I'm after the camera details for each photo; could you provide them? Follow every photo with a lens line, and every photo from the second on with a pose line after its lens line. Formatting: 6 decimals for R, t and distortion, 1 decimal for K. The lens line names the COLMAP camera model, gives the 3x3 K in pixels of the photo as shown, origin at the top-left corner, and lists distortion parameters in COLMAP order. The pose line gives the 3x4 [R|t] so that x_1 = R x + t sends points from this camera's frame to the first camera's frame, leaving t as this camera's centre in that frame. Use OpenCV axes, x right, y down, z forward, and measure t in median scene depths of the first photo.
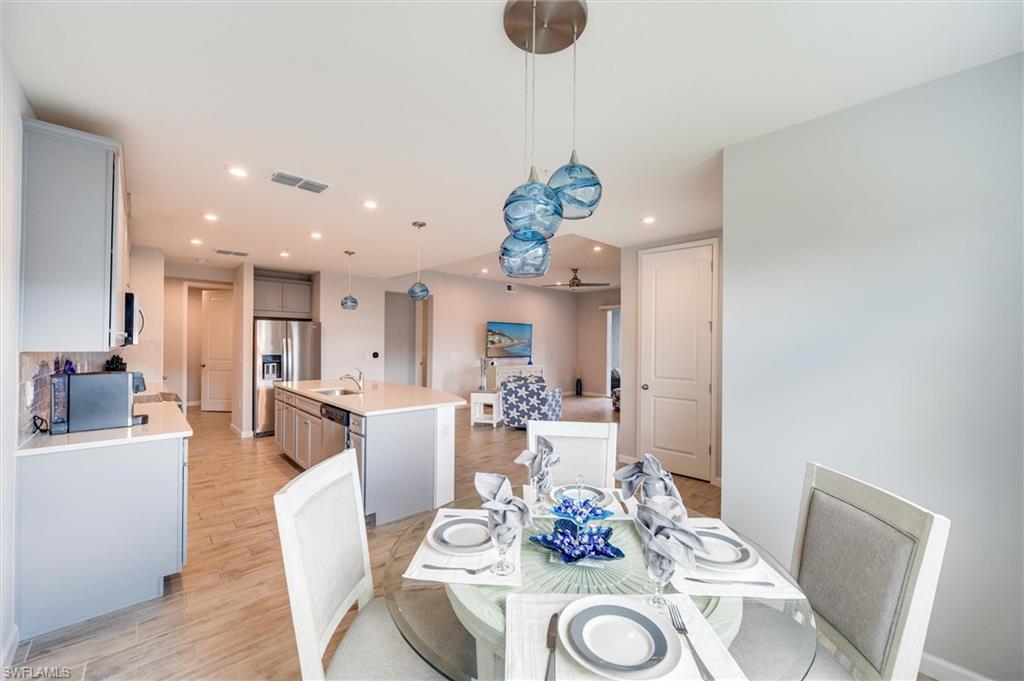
lens RADIAL K [[405.2, 0, 512.0], [0, 405.2, 340.5], [0, 0, 1]] dist [0.002621, -0.000210]
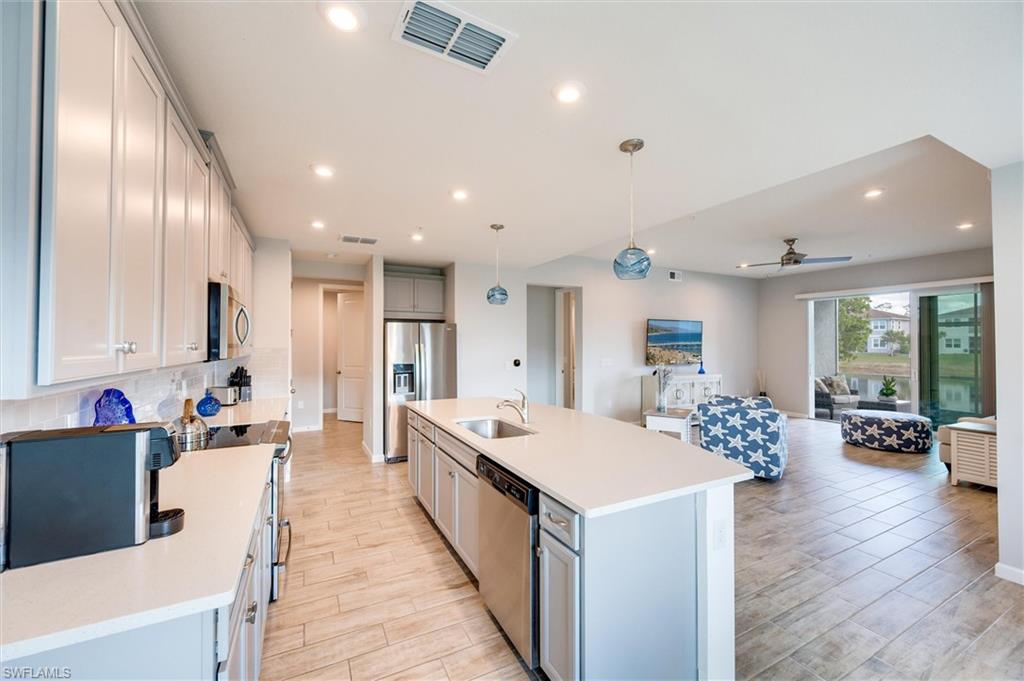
lens RADIAL K [[405.2, 0, 512.0], [0, 405.2, 340.5], [0, 0, 1]] dist [0.002621, -0.000210]
pose [[0.963560, -0.010224, -0.267297, -0.150294], [0.009706, 0.999948, -0.003259, -0.007365], [0.267316, 0.000546, 0.963609, 0.250916]]
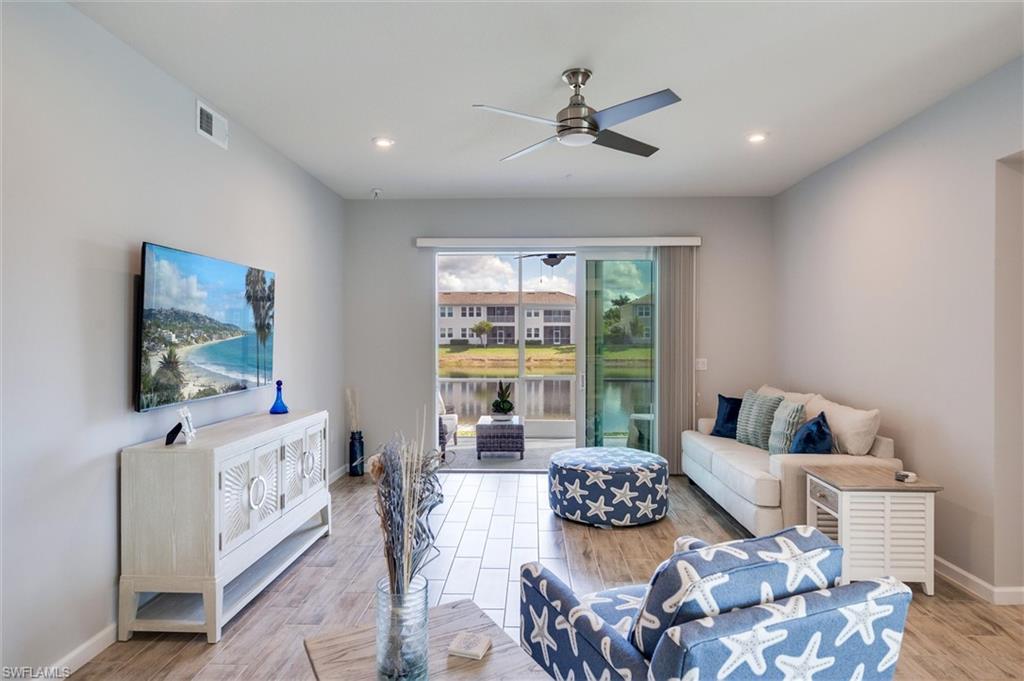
lens RADIAL K [[589.9, 0, 512.0], [0, 589.9, 340.5], [0, 0, 1]] dist [0.000199, -0.000262]
pose [[0.709458, -0.018357, 0.704508, -0.205359], [0.002321, 0.999716, 0.023712, -0.002455], [-0.704744, -0.015188, 0.709300, 0.924844]]
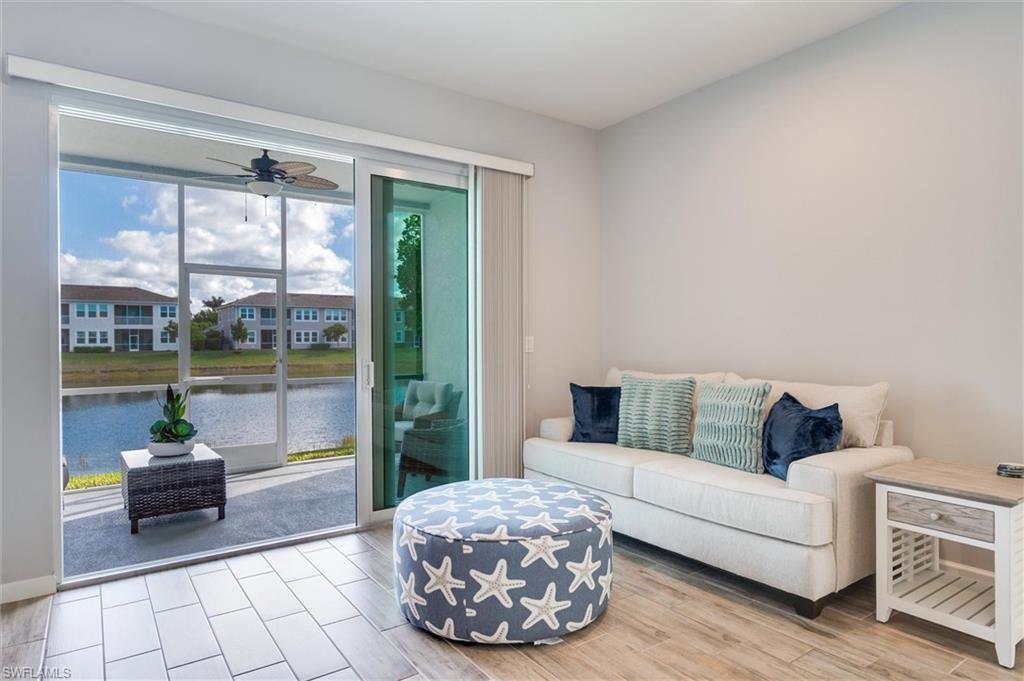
lens RADIAL K [[601.1, 0, 512.0], [0, 601.1, 340.5], [0, 0, 1]] dist [-0.002529, -0.000711]
pose [[0.140469, -0.013727, 0.989990, -0.002800], [-0.001219, 0.999901, 0.014037, 0.046404], [-0.990084, -0.003179, 0.140438, 1.314387]]
